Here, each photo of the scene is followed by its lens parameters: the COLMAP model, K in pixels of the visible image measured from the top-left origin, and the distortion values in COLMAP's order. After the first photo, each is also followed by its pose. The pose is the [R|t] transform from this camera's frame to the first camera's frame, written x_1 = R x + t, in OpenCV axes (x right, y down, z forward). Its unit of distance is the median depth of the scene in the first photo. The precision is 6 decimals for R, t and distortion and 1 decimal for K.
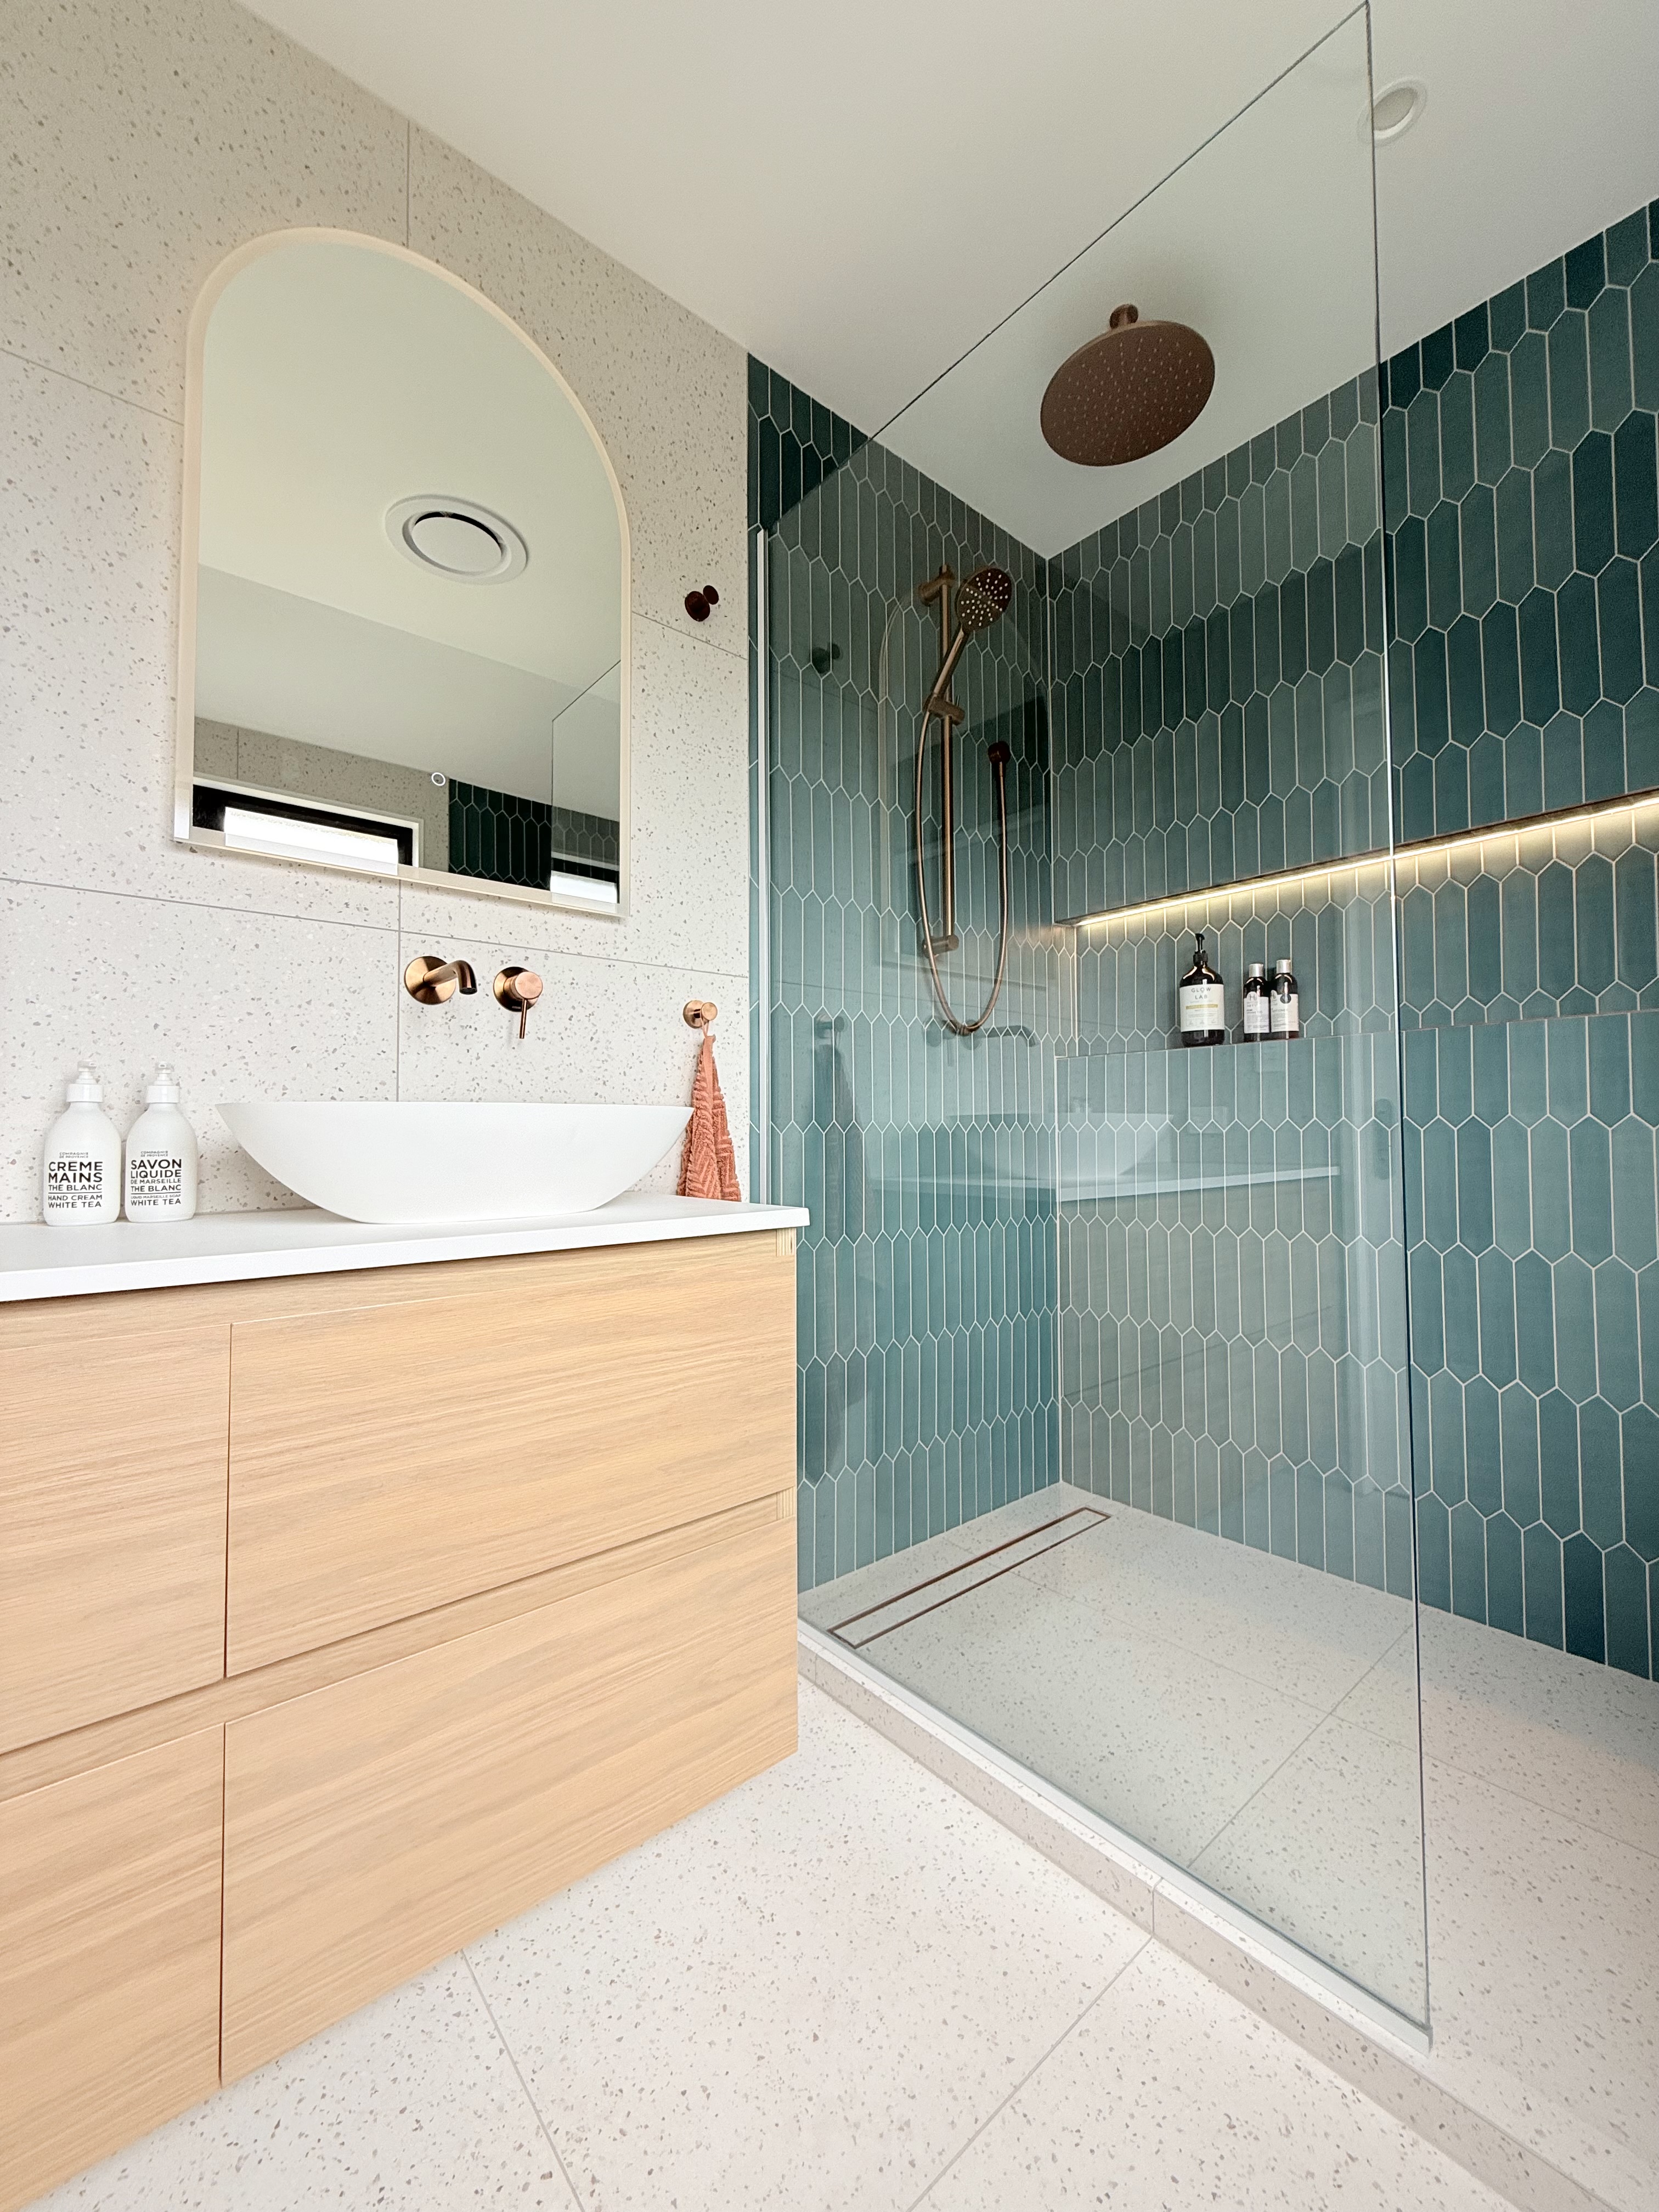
lens RADIAL K [[885.1, 0, 820.6], [0, 885.1, 1105.6], [0, 0, 1]] dist [0.000389, 0.000361]
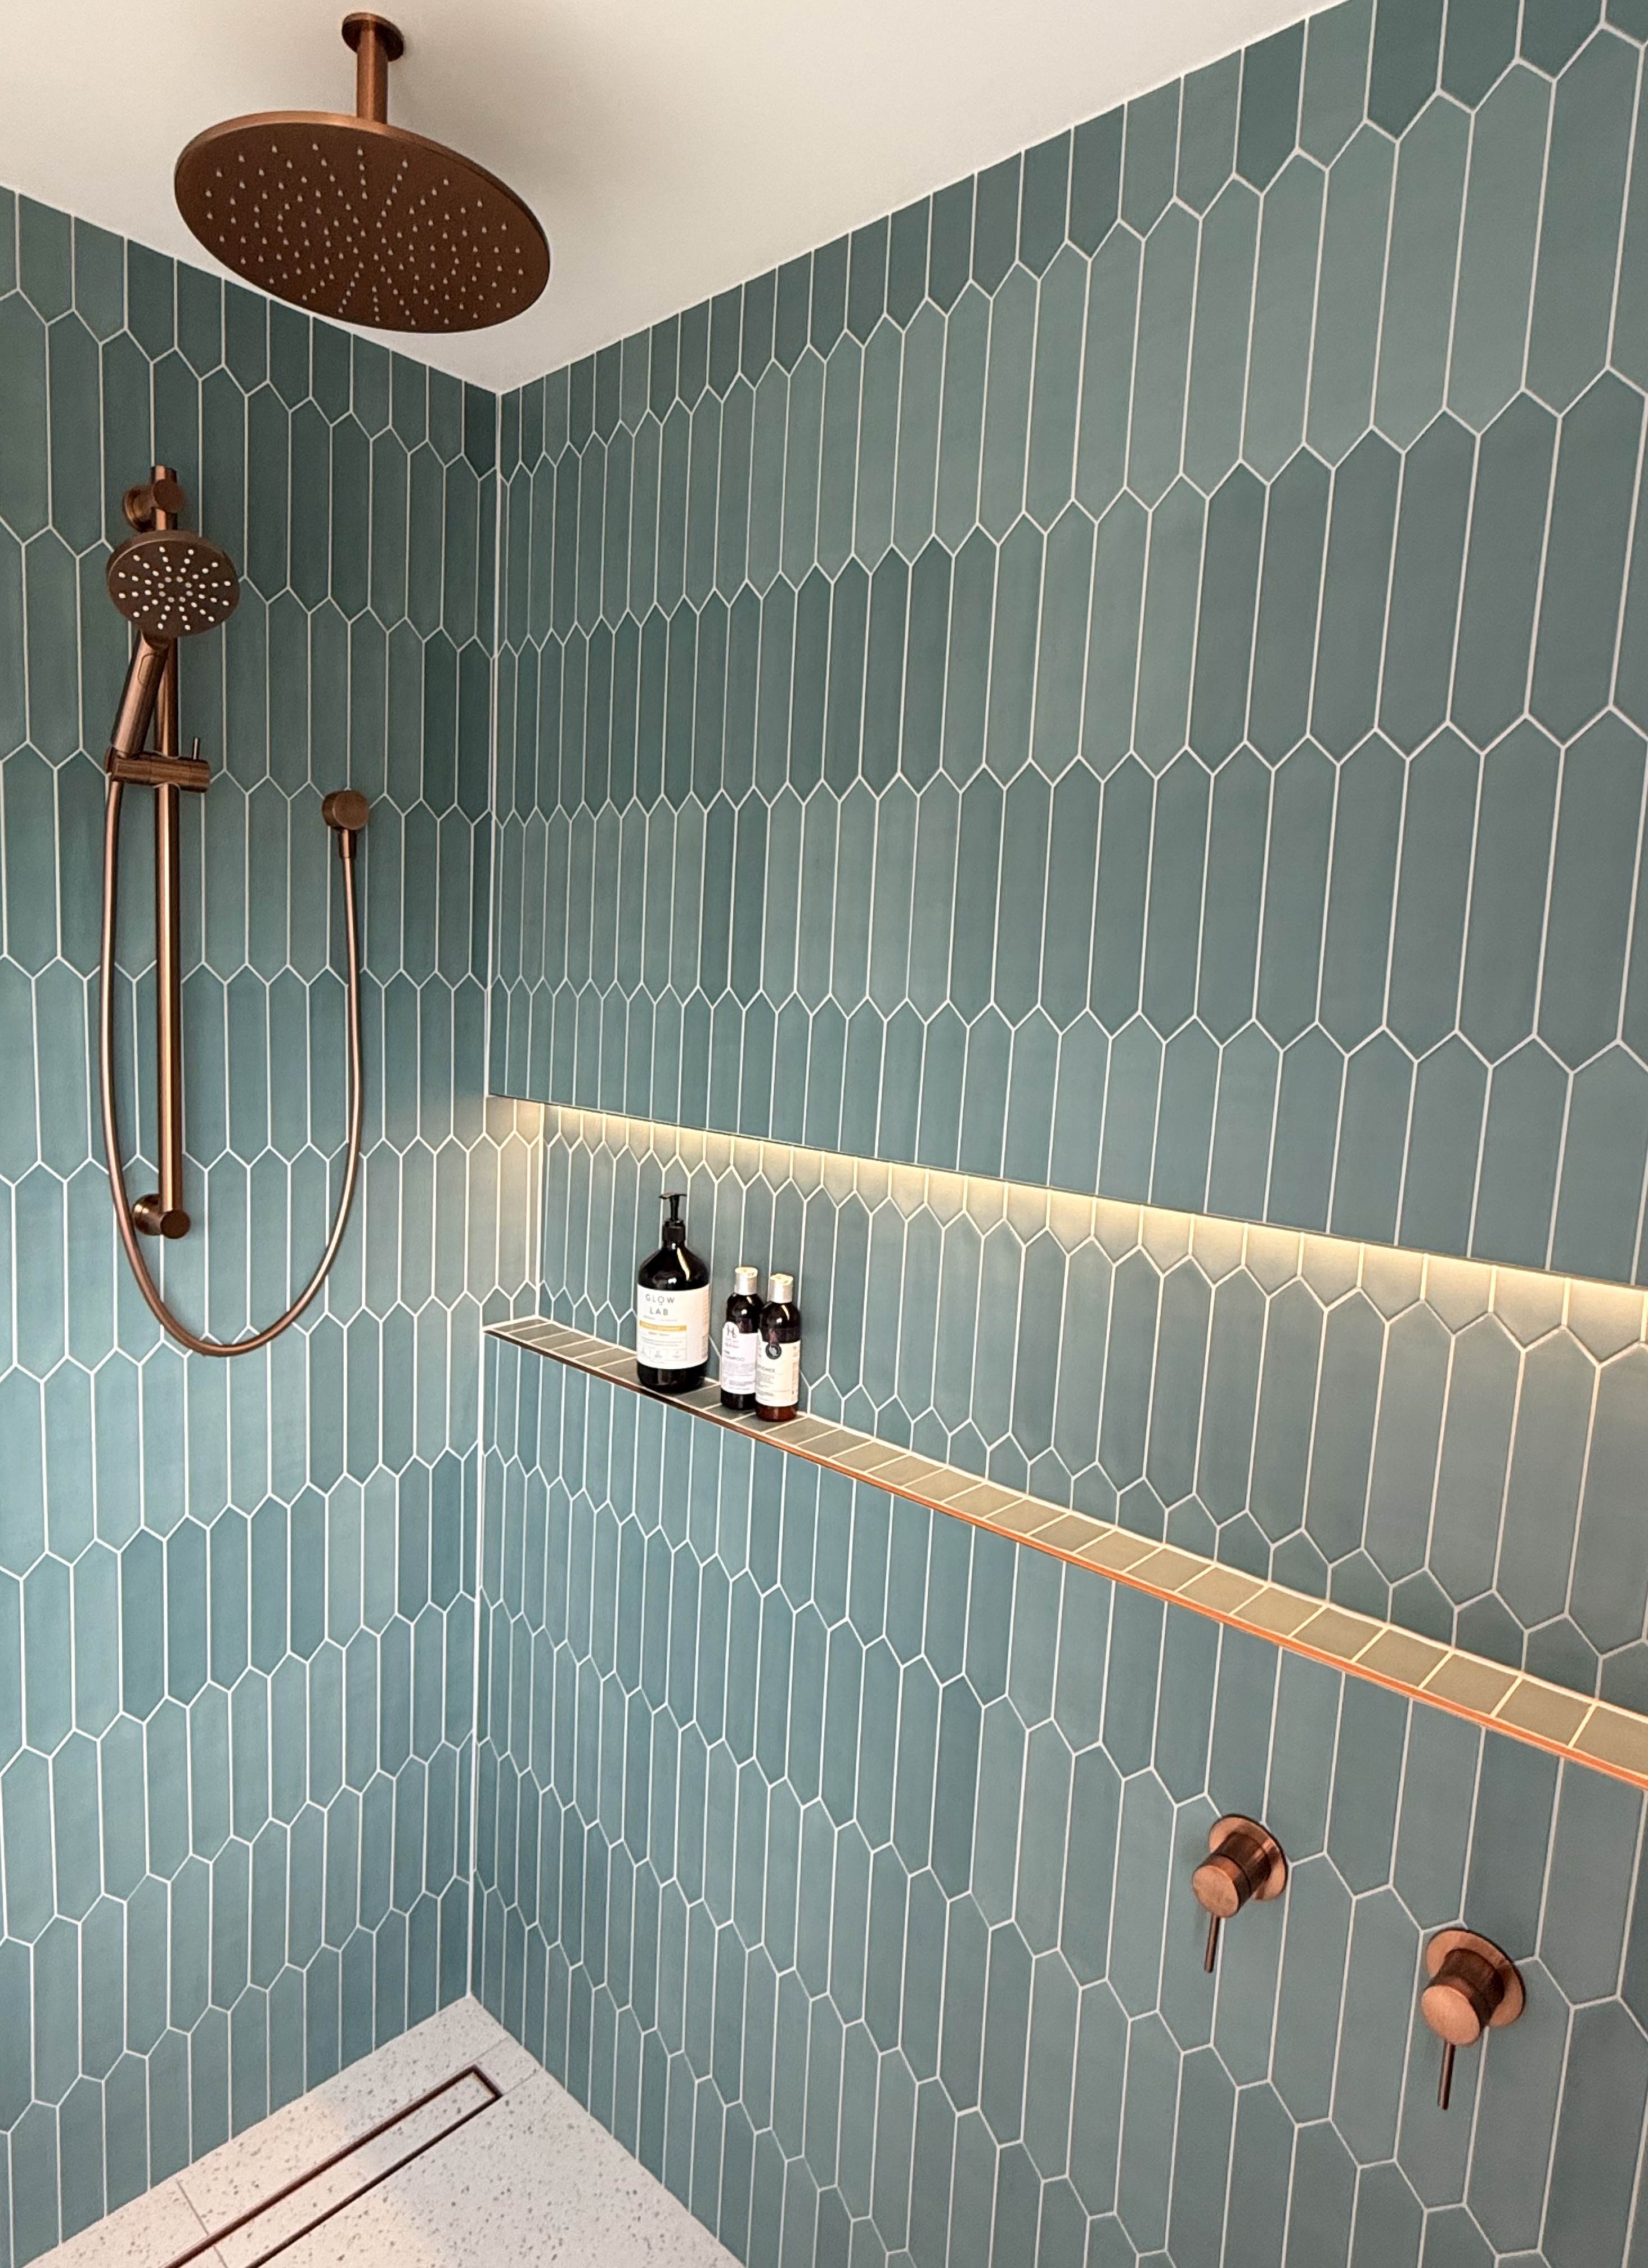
lens RADIAL K [[1298.0, 0, 790.8], [0, 1298.0, 1138.5], [0, 0, 1]] dist [0.000069, 0.001928]
pose [[0.991624, 0.039440, 0.122988, 0.543943], [-0.057807, 0.987062, 0.149554, -0.482428], [-0.115498, -0.155411, 0.981075, 0.258594]]
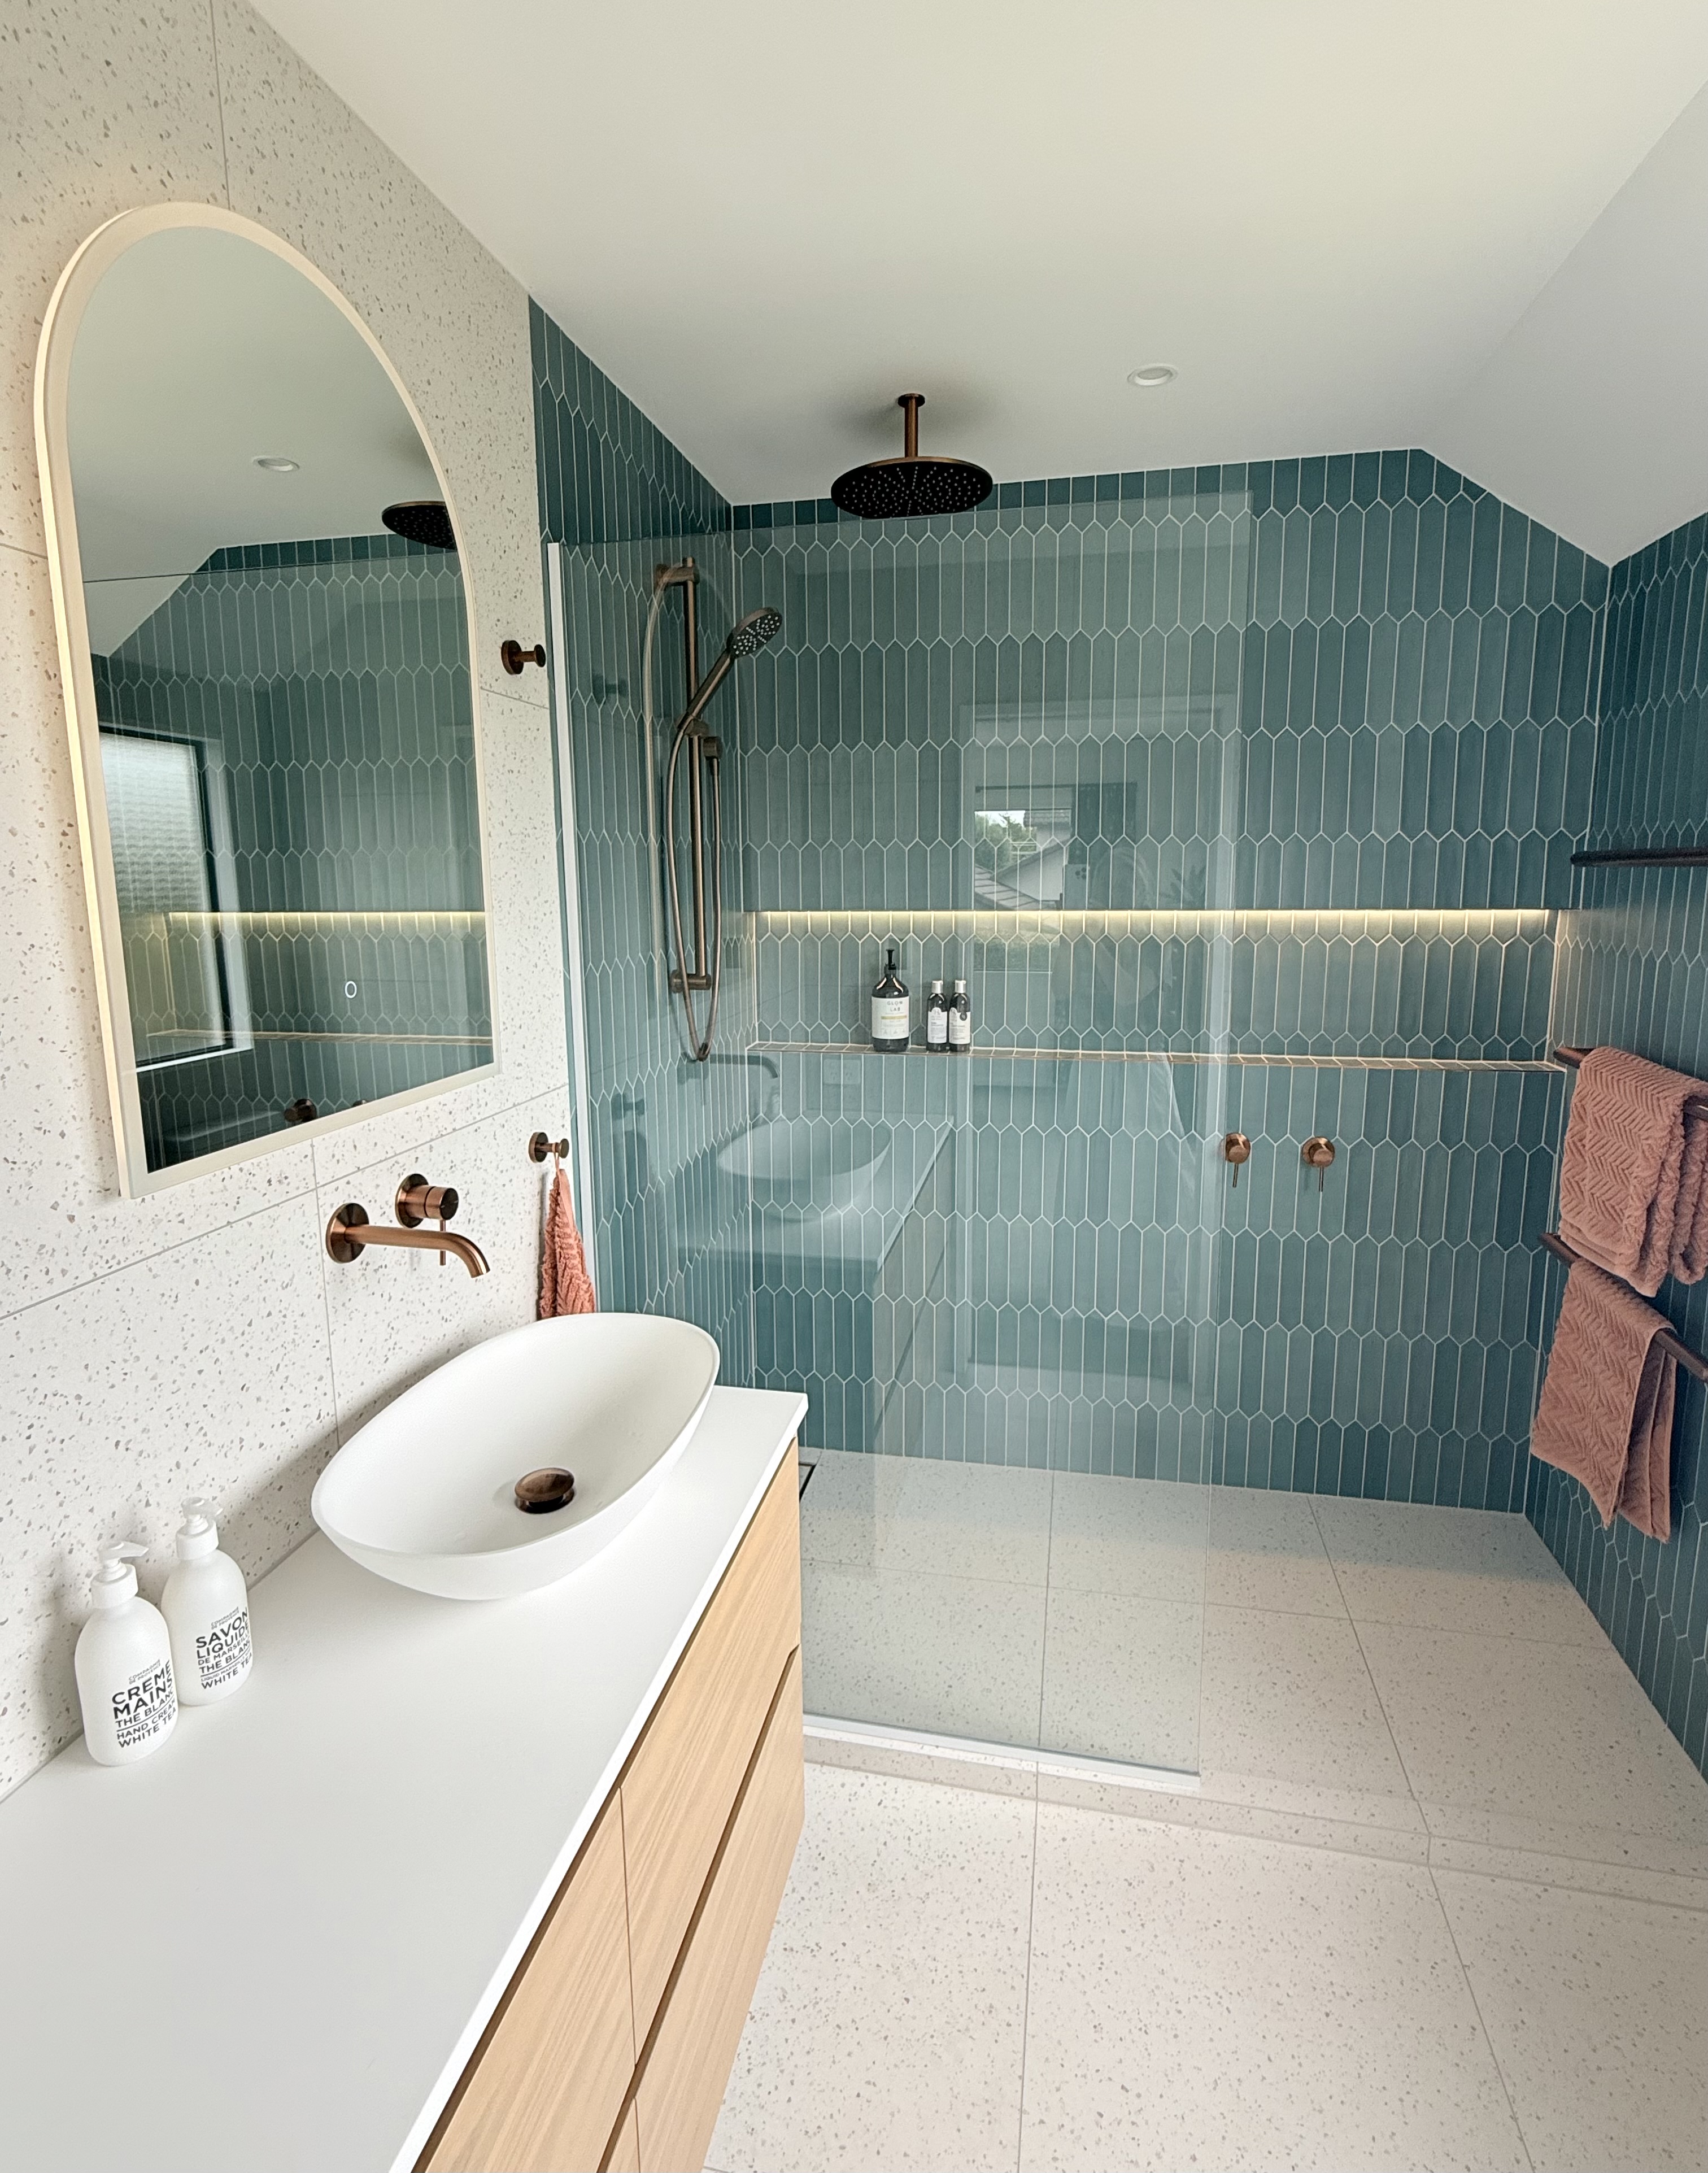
lens RADIAL K [[1075.7, 0, 846.4], [0, 1075.7, 1043.9], [0, 0, 1]] dist [0.001670, -0.001007]
pose [[0.791095, -0.100819, 0.603328, -0.570663], [-0.012309, 0.983500, 0.180489, -0.428958], [-0.611570, -0.150210, 0.776801, -0.009191]]
